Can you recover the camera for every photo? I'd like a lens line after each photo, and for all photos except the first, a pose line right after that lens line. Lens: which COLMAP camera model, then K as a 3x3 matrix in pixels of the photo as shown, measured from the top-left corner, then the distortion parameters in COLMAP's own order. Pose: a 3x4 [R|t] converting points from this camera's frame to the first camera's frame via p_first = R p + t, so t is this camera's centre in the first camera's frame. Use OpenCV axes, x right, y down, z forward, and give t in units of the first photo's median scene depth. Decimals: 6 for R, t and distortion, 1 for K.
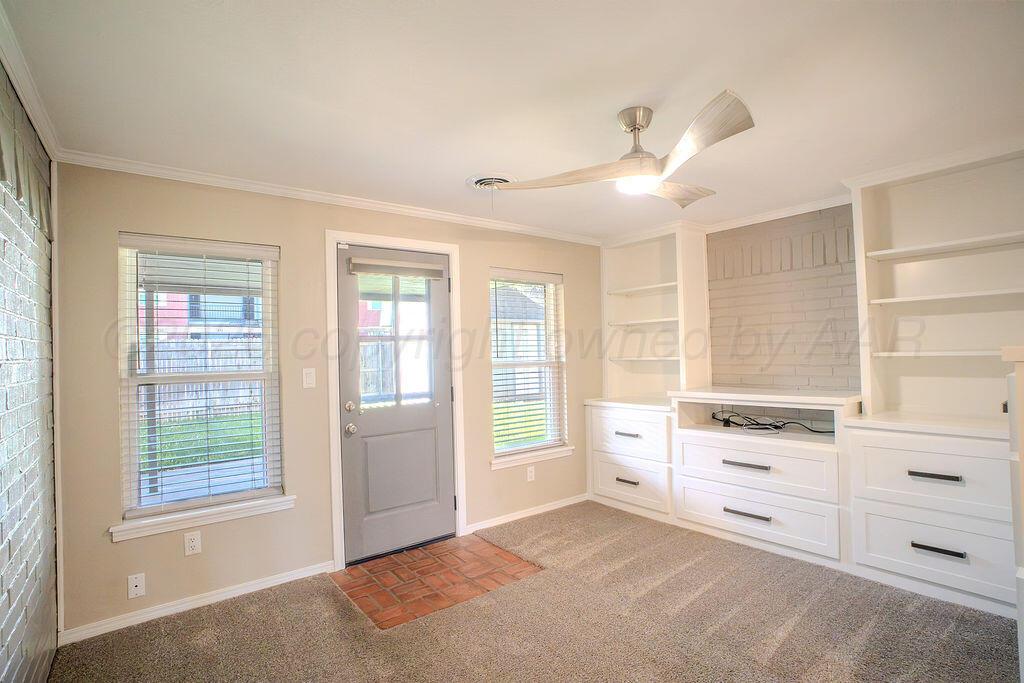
lens RADIAL K [[490.5, 0, 517.1], [0, 490.5, 339.1], [0, 0, 1]] dist [-0.036918, 0.000559]
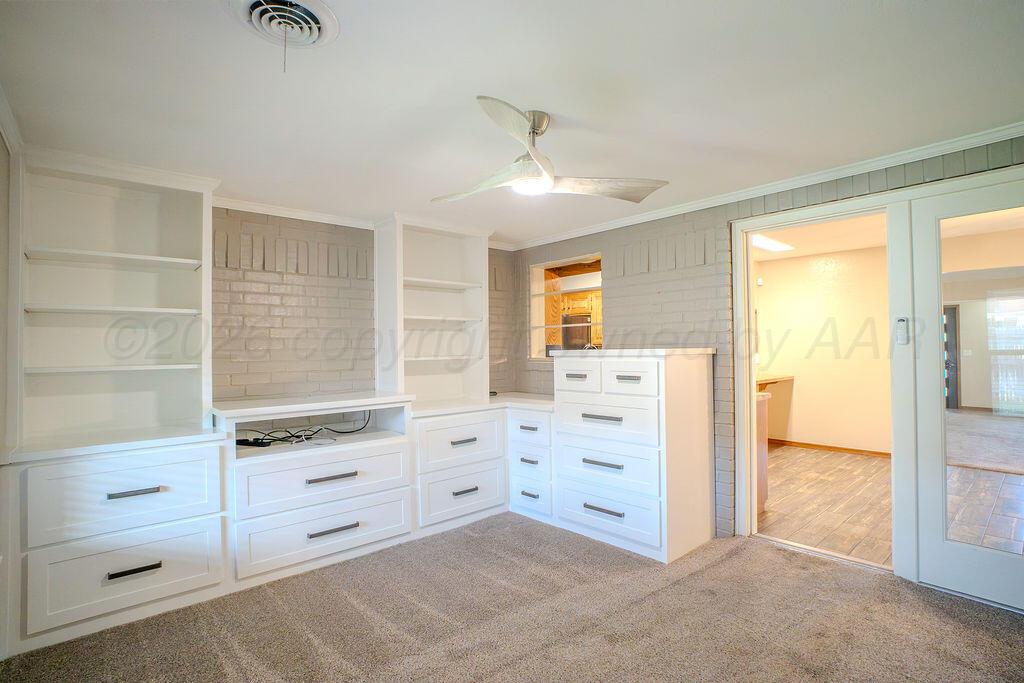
lens RADIAL K [[490.5, 0, 517.1], [0, 490.5, 339.1], [0, 0, 1]] dist [-0.036918, 0.000559]
pose [[-0.048851, 0.048434, 0.997631, -0.465061], [-0.011658, 0.998728, -0.049058, 0.033892], [-0.998738, -0.014027, -0.048224, 0.657127]]
